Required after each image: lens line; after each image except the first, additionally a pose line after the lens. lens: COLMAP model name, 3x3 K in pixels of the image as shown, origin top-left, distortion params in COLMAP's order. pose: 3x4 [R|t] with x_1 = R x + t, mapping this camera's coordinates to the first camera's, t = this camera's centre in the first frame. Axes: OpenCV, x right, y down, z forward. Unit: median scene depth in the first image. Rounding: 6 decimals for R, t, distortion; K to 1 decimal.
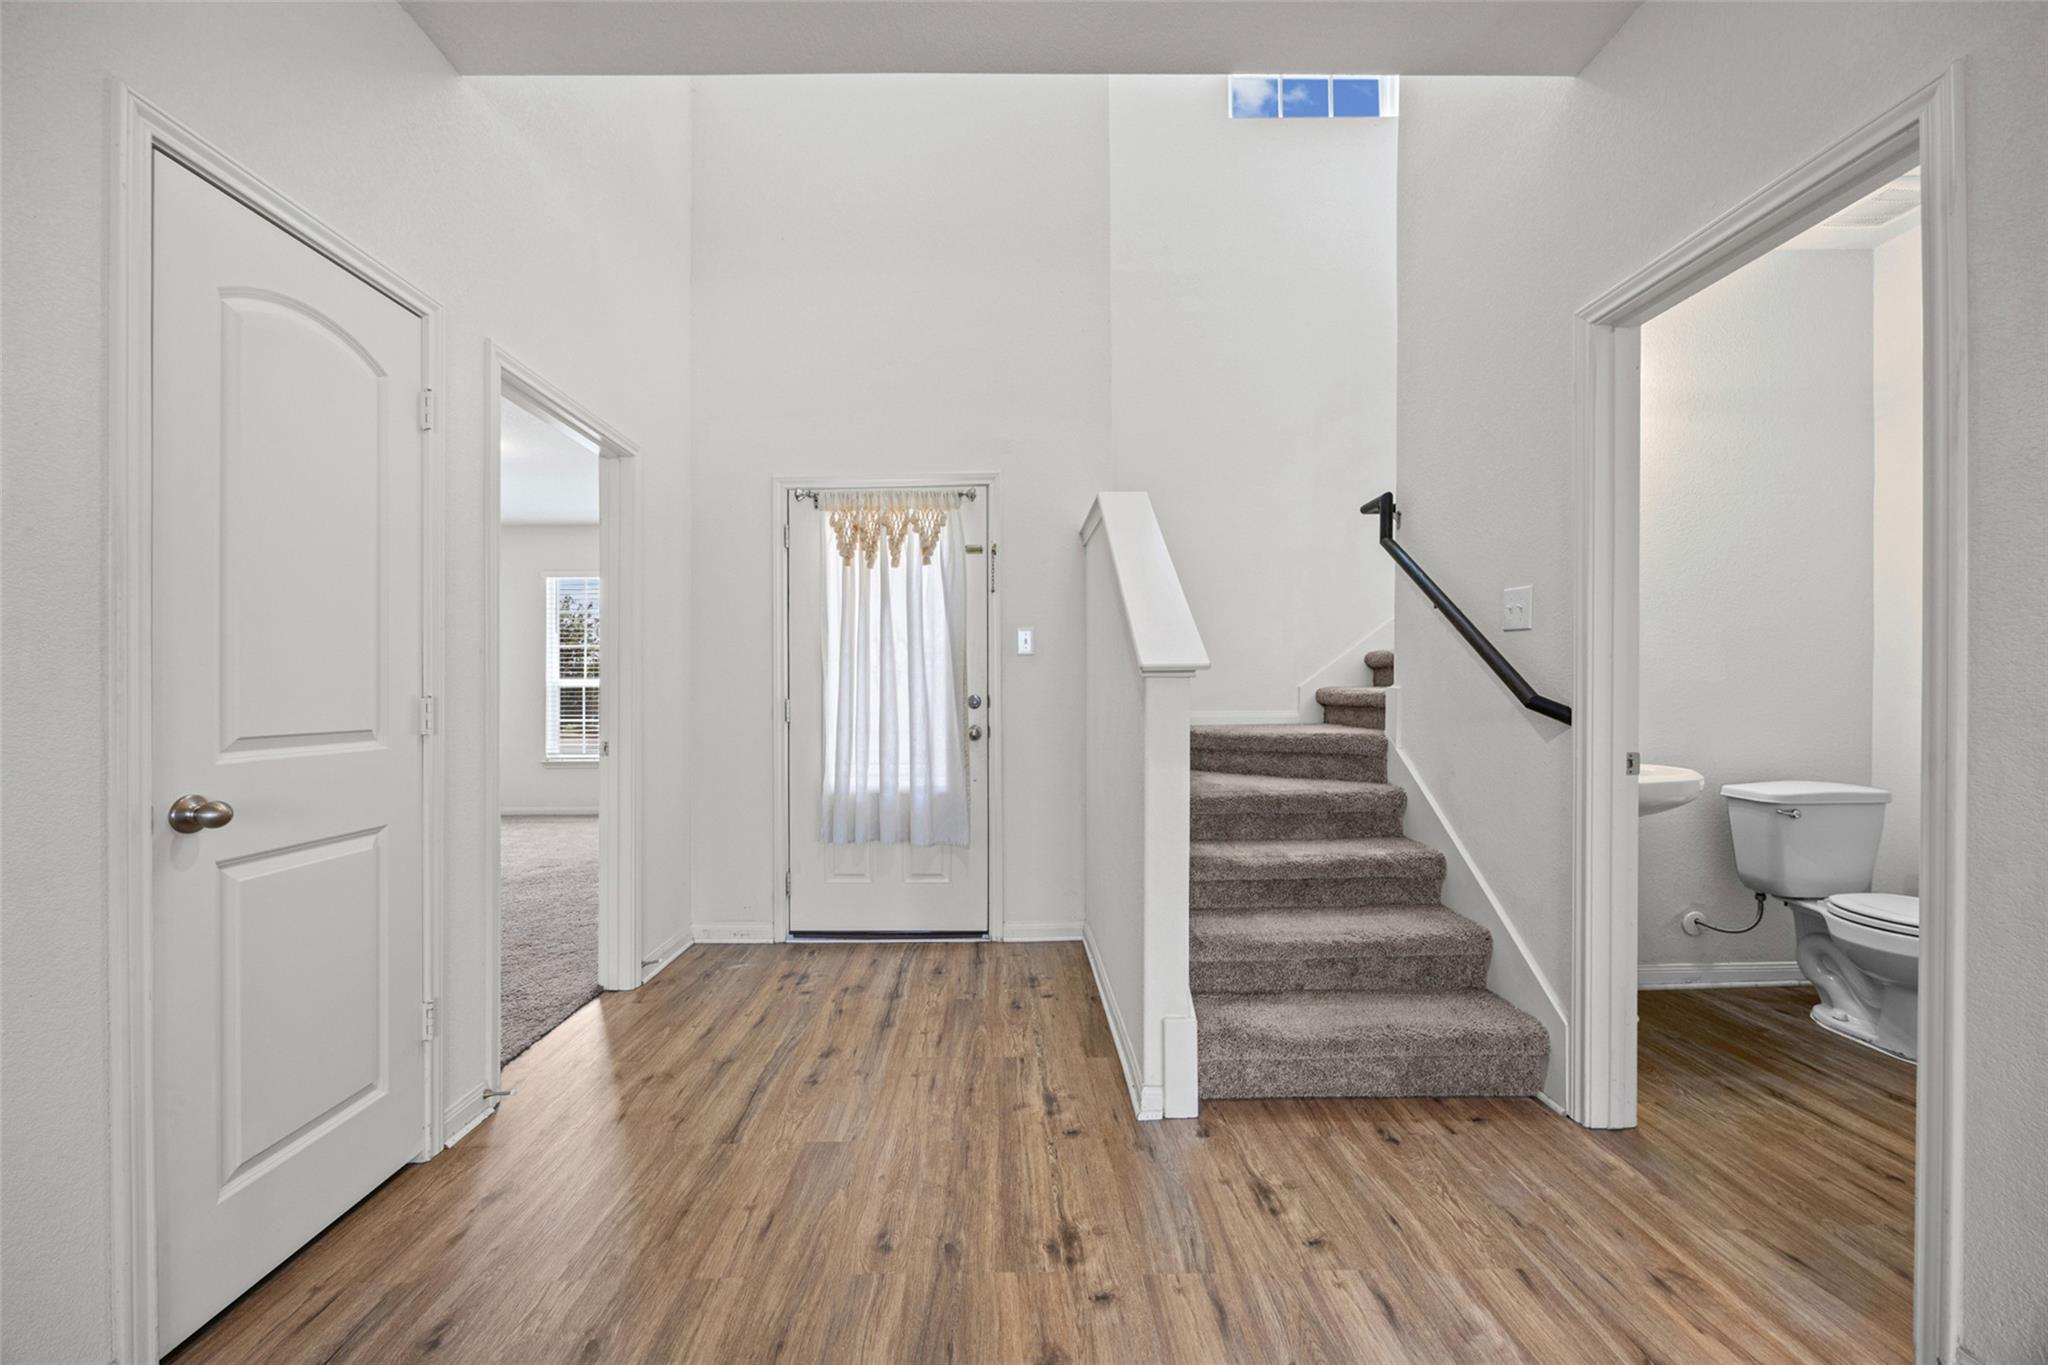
lens RADIAL K [[803.1, 0, 985.1], [0, 803.1, 698.8], [0, 0, 1]] dist [0.000182, -0.000148]
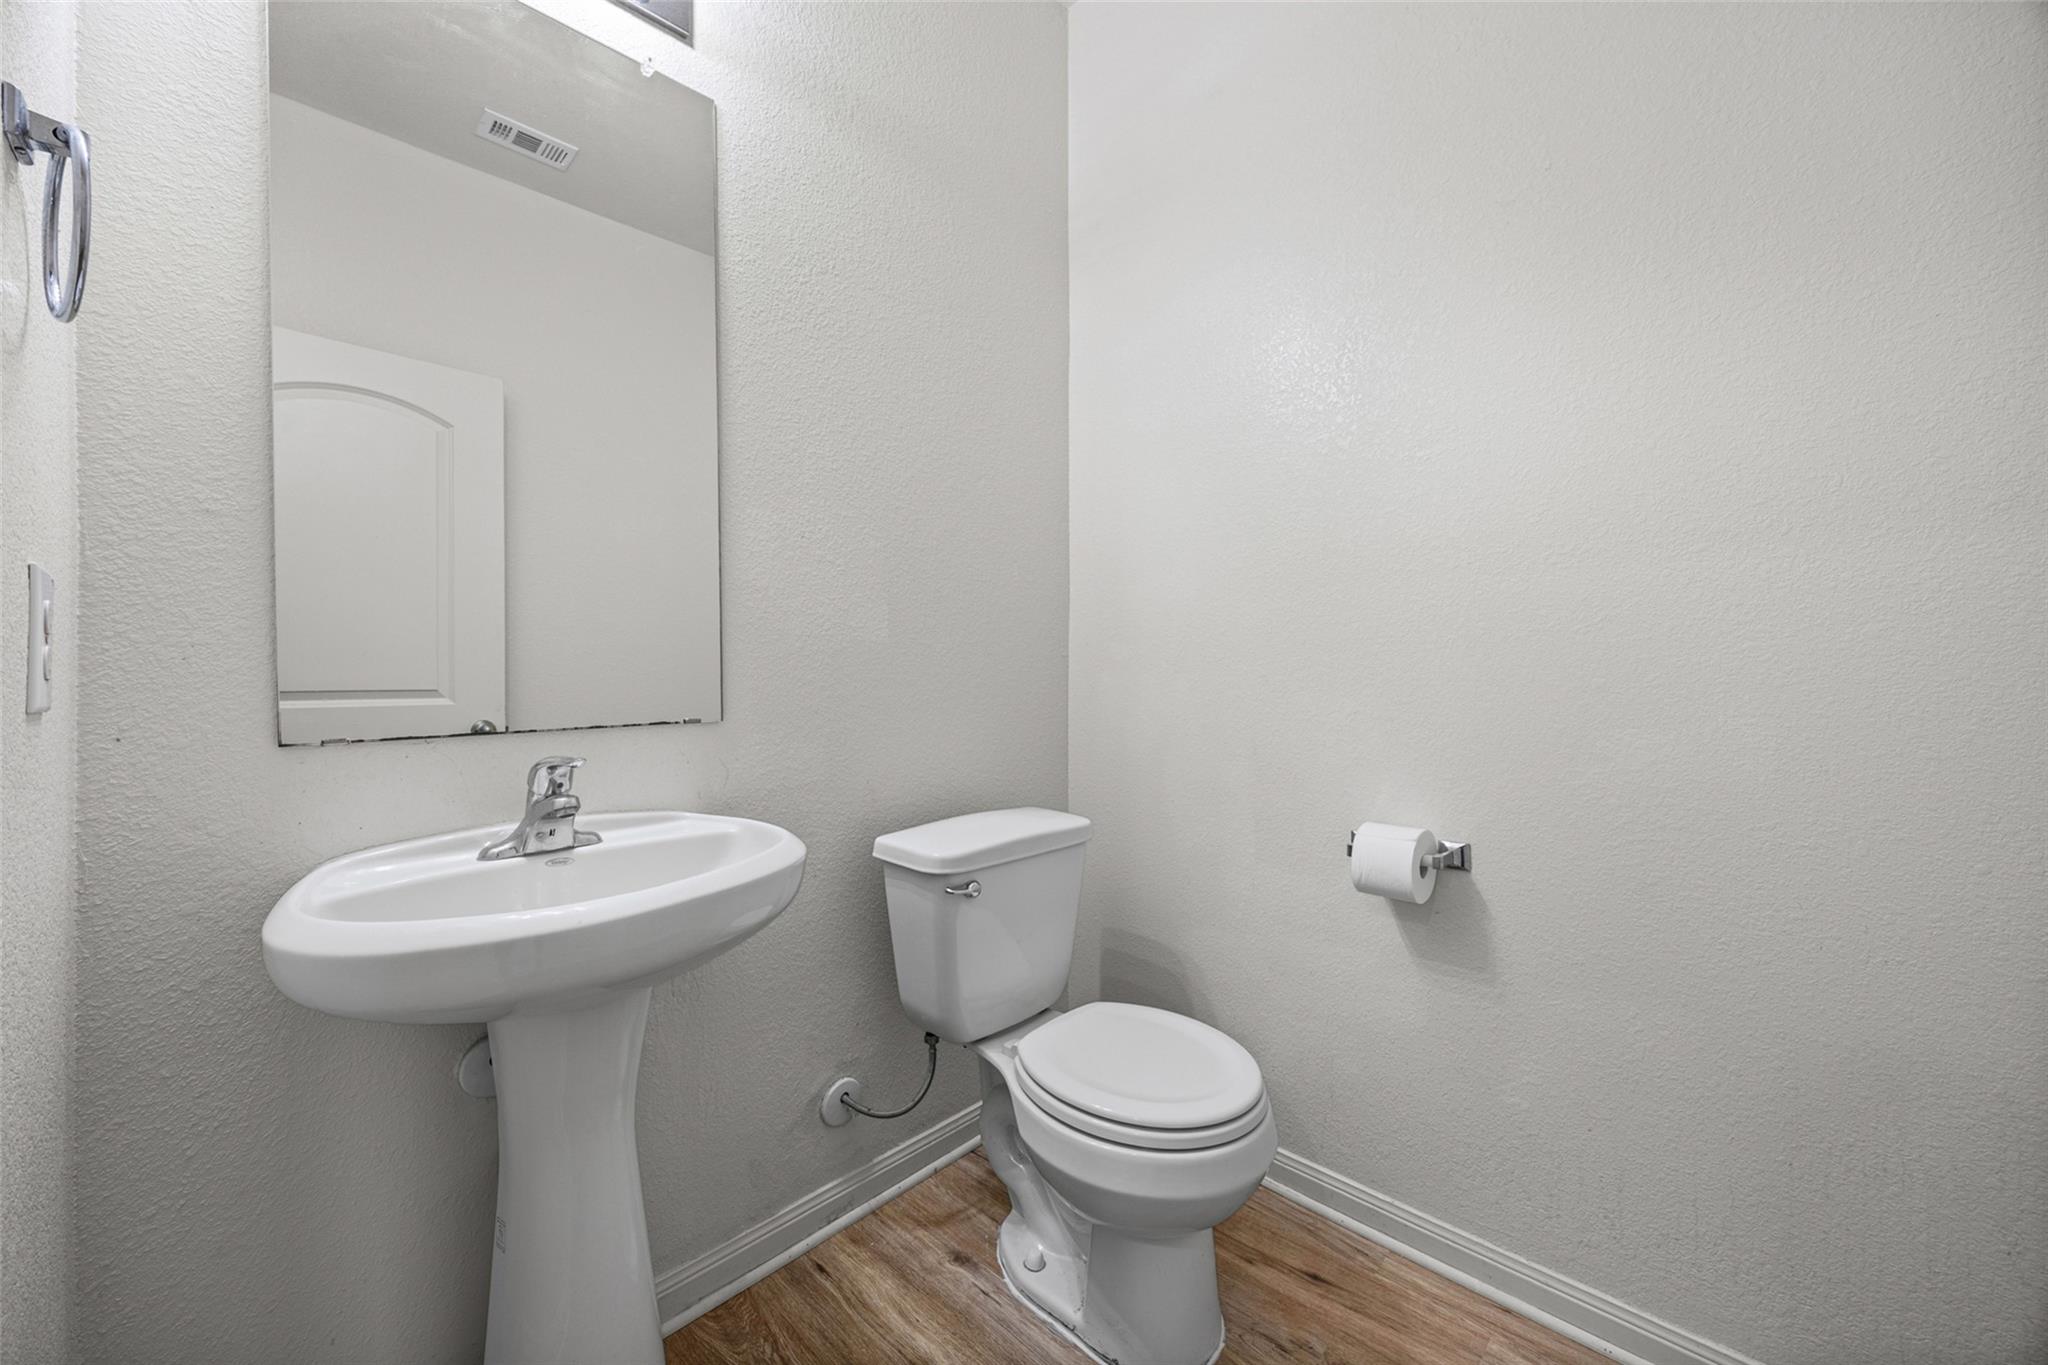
lens RADIAL K [[819.4, 0, 1027.1], [0, 819.4, 669.3], [0, 0, 1]] dist [-0.001074, -0.000208]
pose [[0.704398, -0.002060, 0.709803, 0.625339], [0.002560, 0.999997, 0.000362, 0.000808], [-0.709801, 0.001562, 0.704400, 0.571543]]
